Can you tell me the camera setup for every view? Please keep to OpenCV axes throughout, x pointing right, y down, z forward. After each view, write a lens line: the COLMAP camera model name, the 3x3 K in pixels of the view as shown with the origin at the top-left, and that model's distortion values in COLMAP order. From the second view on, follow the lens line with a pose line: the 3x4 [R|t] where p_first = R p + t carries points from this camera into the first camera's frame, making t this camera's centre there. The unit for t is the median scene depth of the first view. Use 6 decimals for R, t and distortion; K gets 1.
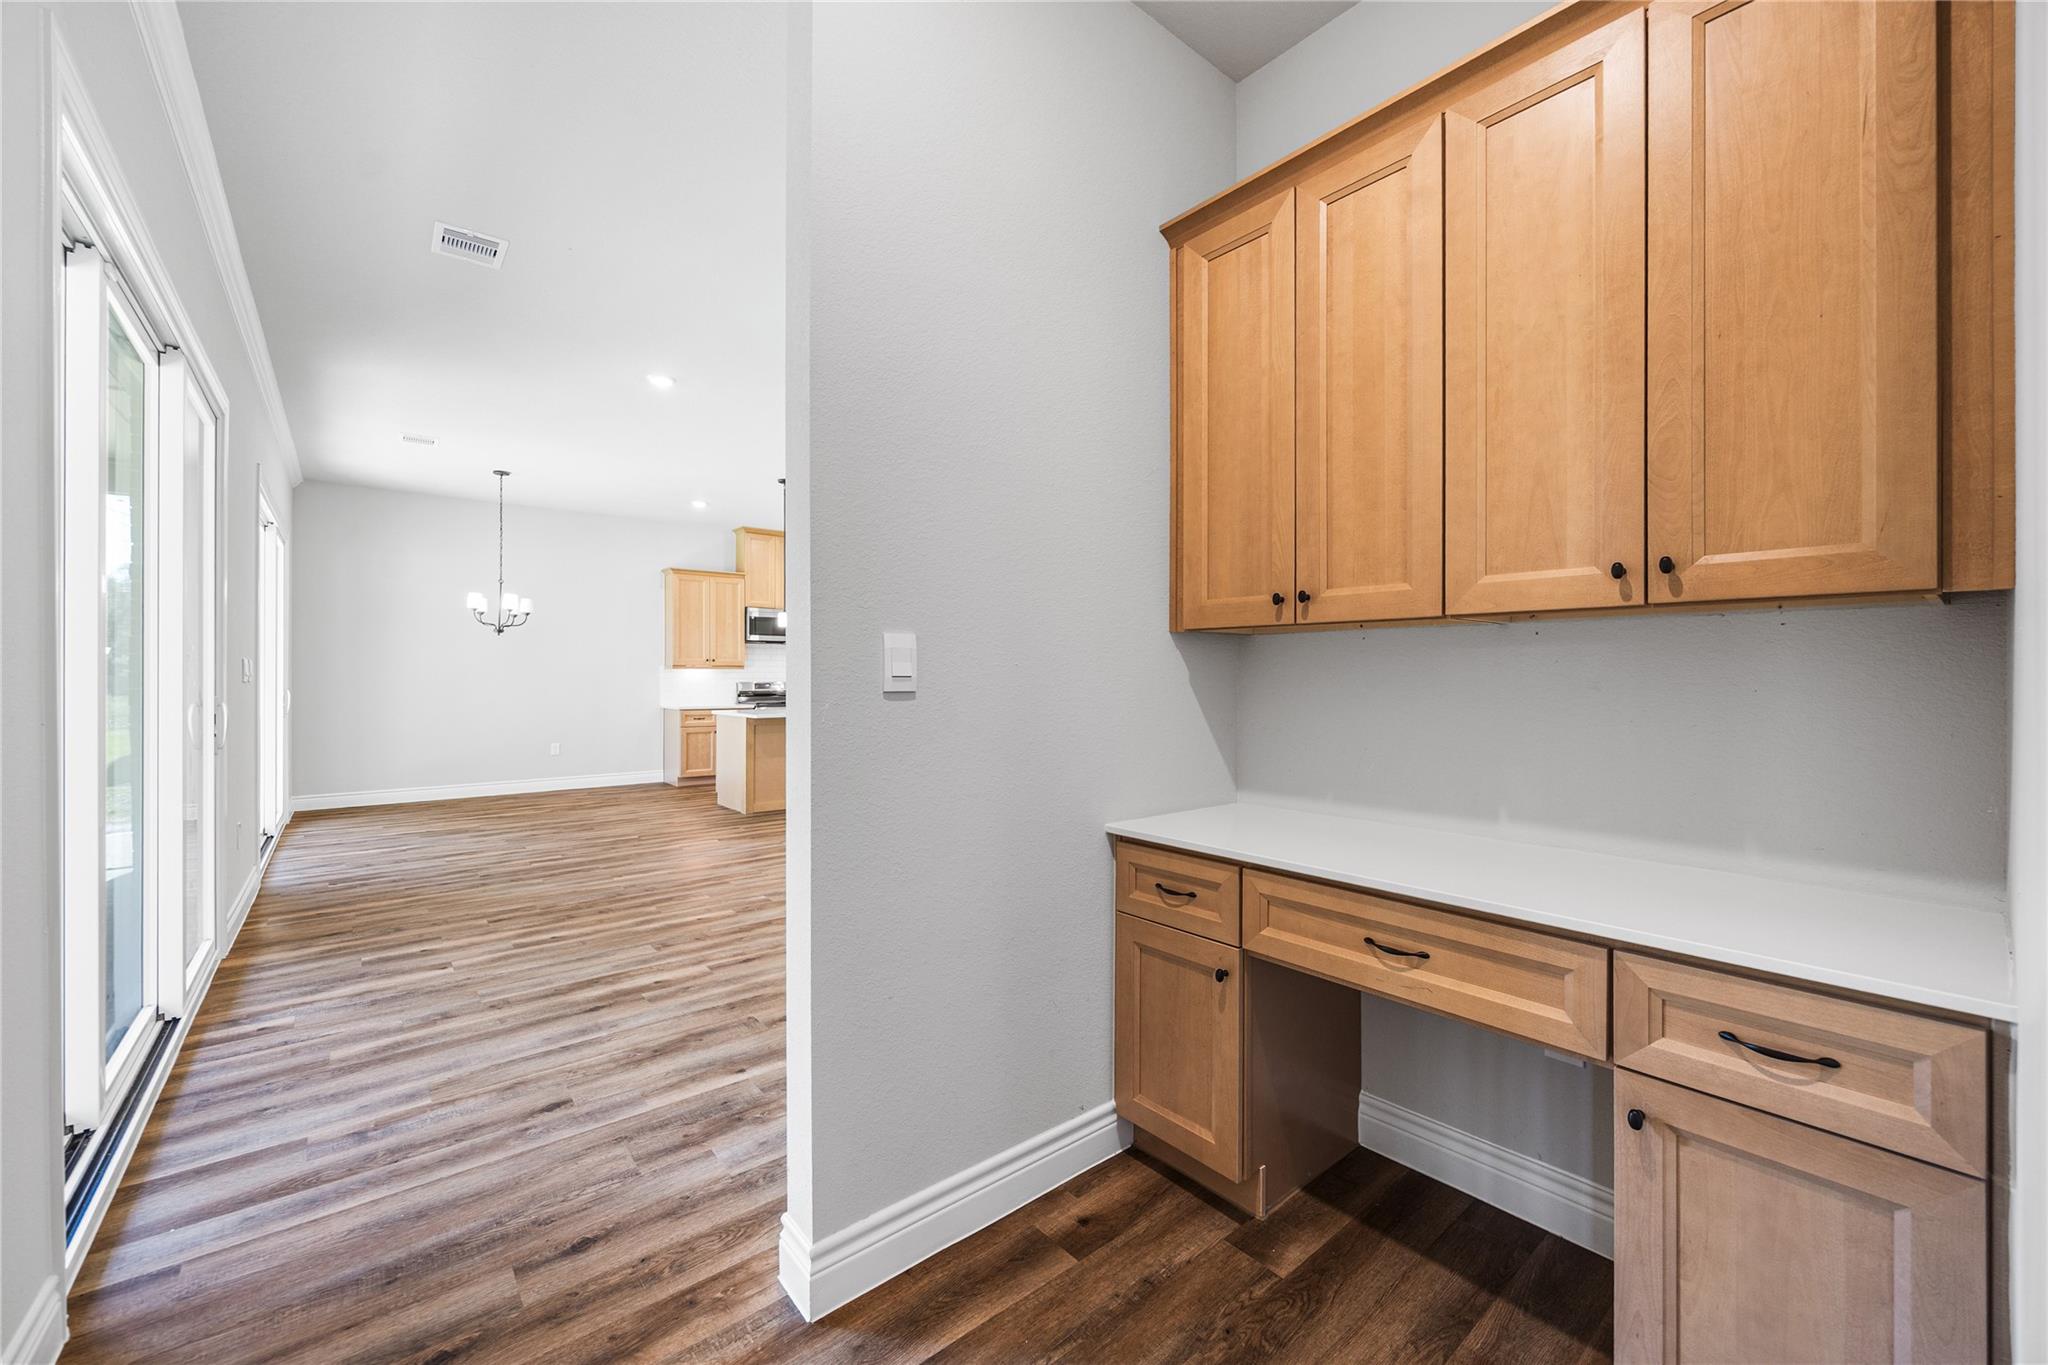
lens RADIAL K [[795.4, 0, 1024.0], [0, 795.4, 682.5], [0, 0, 1]] dist [0.002017, 0.000324]
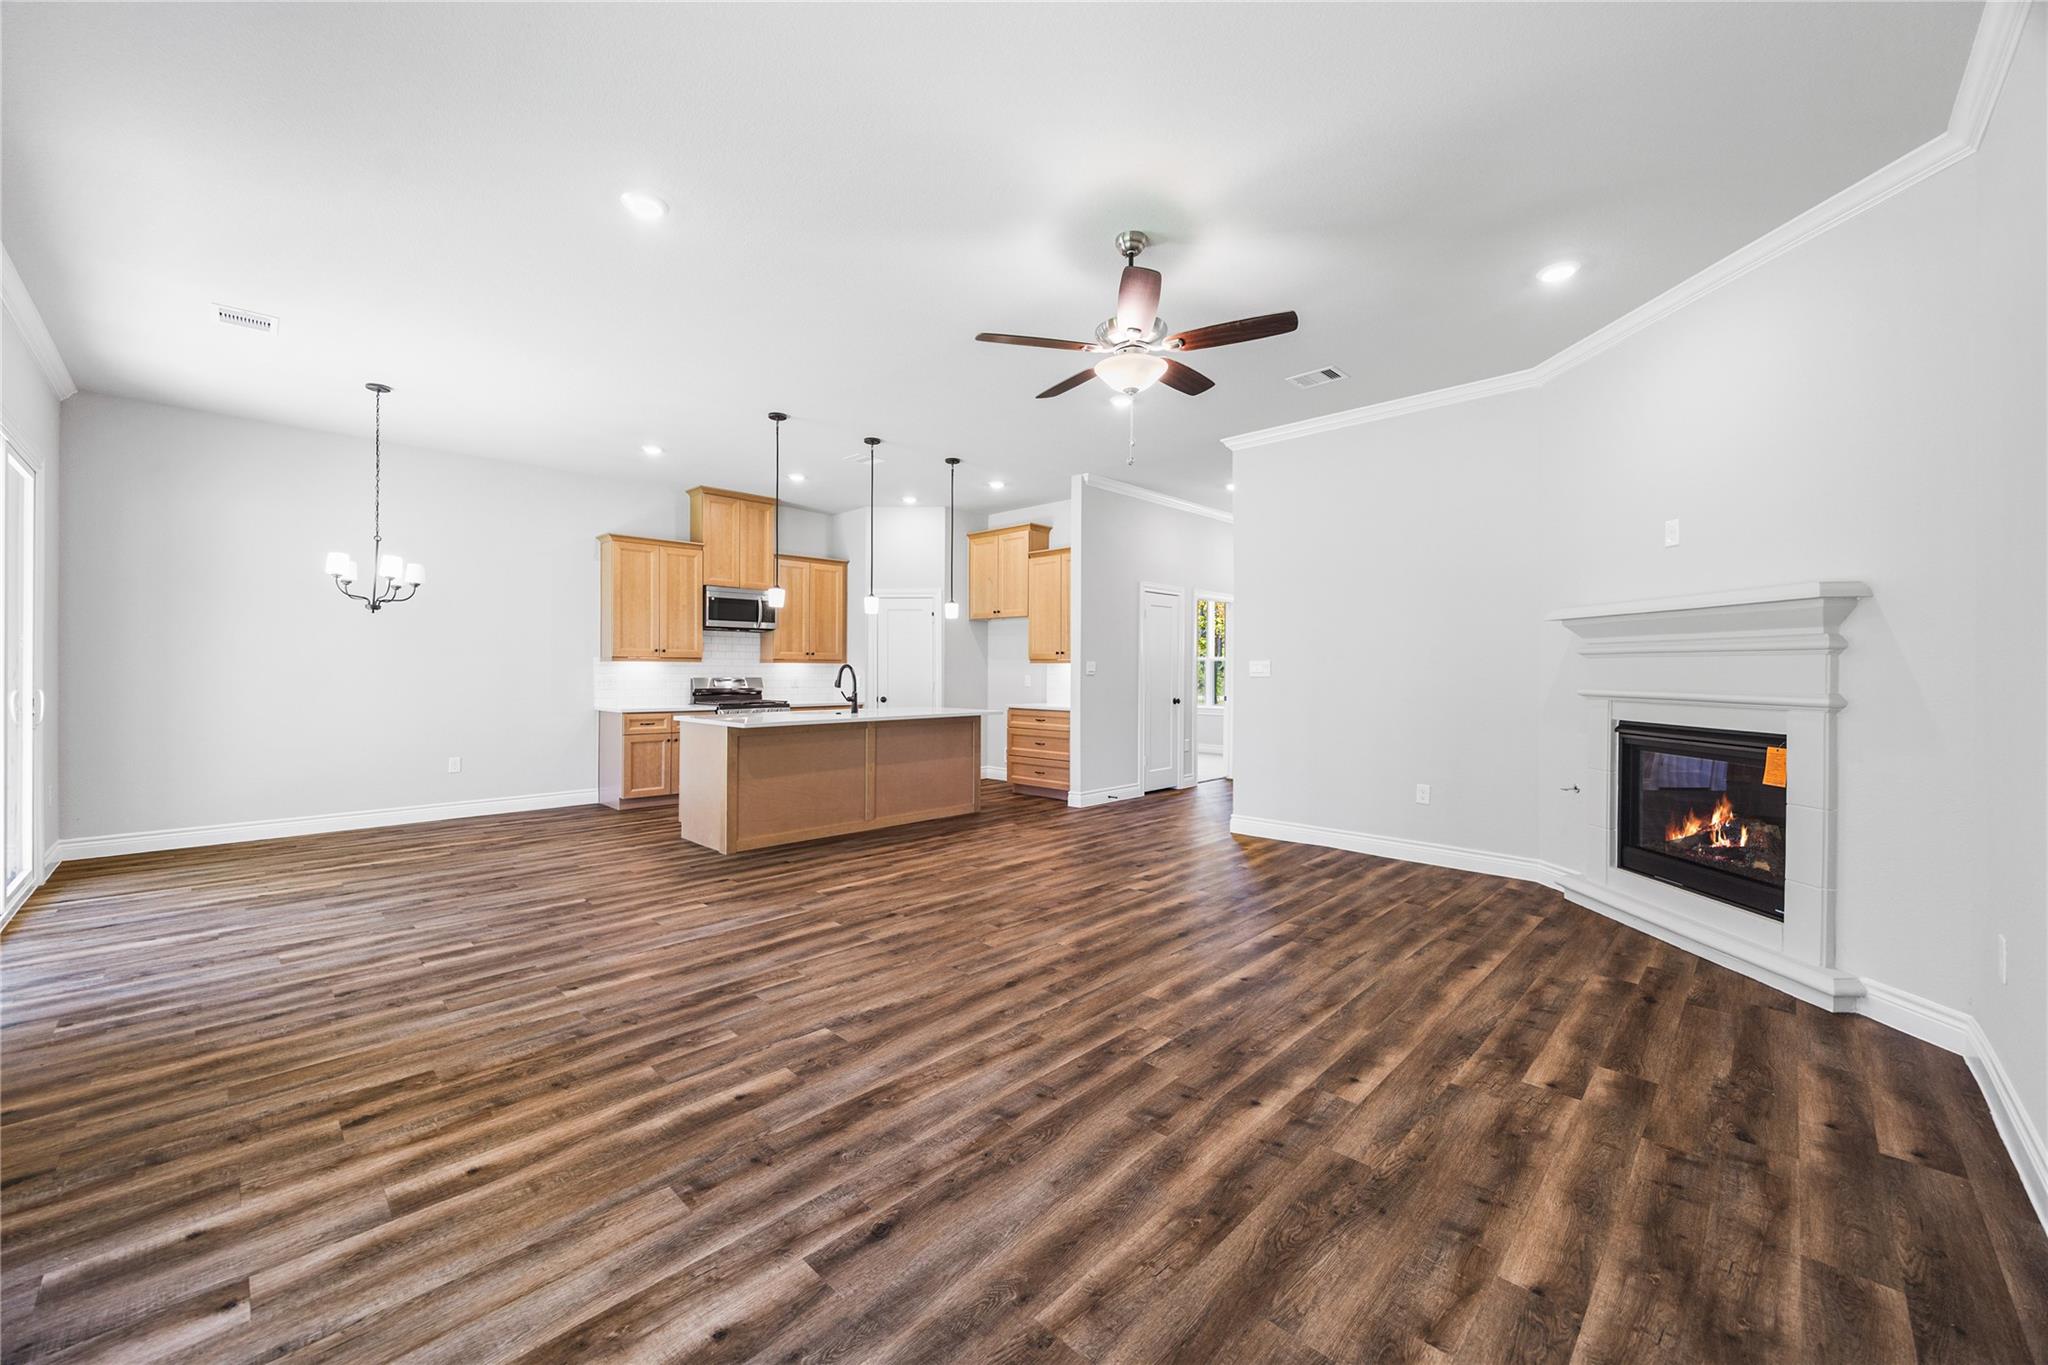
lens RADIAL K [[781.6, 0, 1016.7], [0, 781.6, 677.4], [0, 0, 1]] dist [0.000046, -0.000353]
pose [[0.995081, 0.002958, 0.099023, -0.268598], [-0.003082, 0.999995, 0.001104, -0.007037], [-0.099019, -0.001404, 0.995085, 0.424628]]
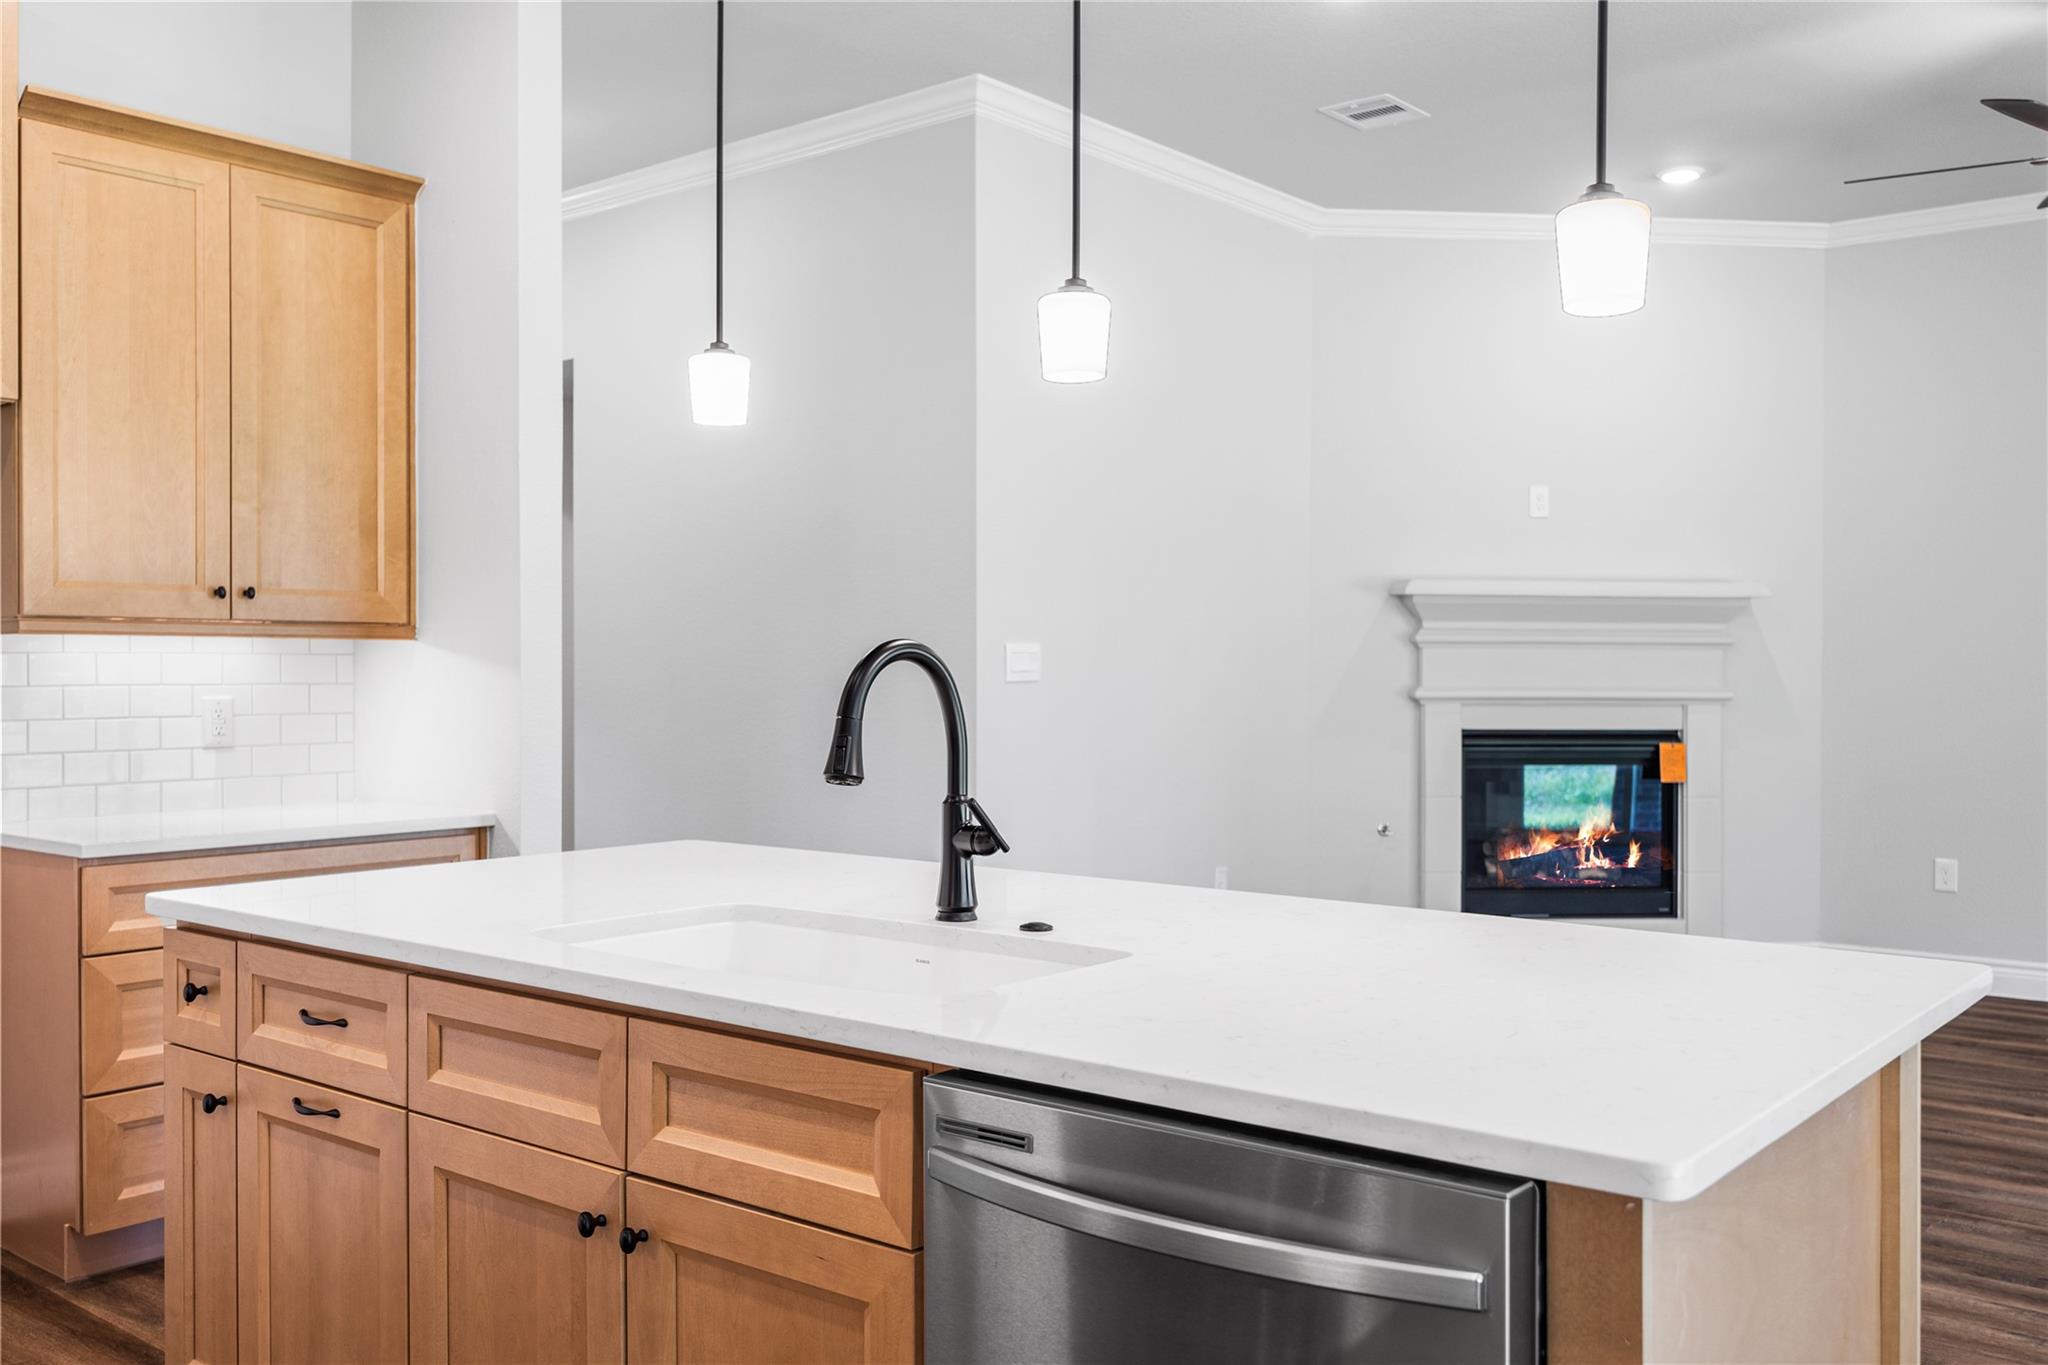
lens RADIAL K [[1754.1, 0, 1024.0], [0, 1754.1, 682.5], [0, 0, 1]] dist [-0.016333, 0.001047]
pose [[-0.179059, -0.013991, 0.983739, -1.042006], [0.002031, 0.999891, 0.014590, -0.025762], [-0.983836, 0.004611, -0.179011, 2.101478]]
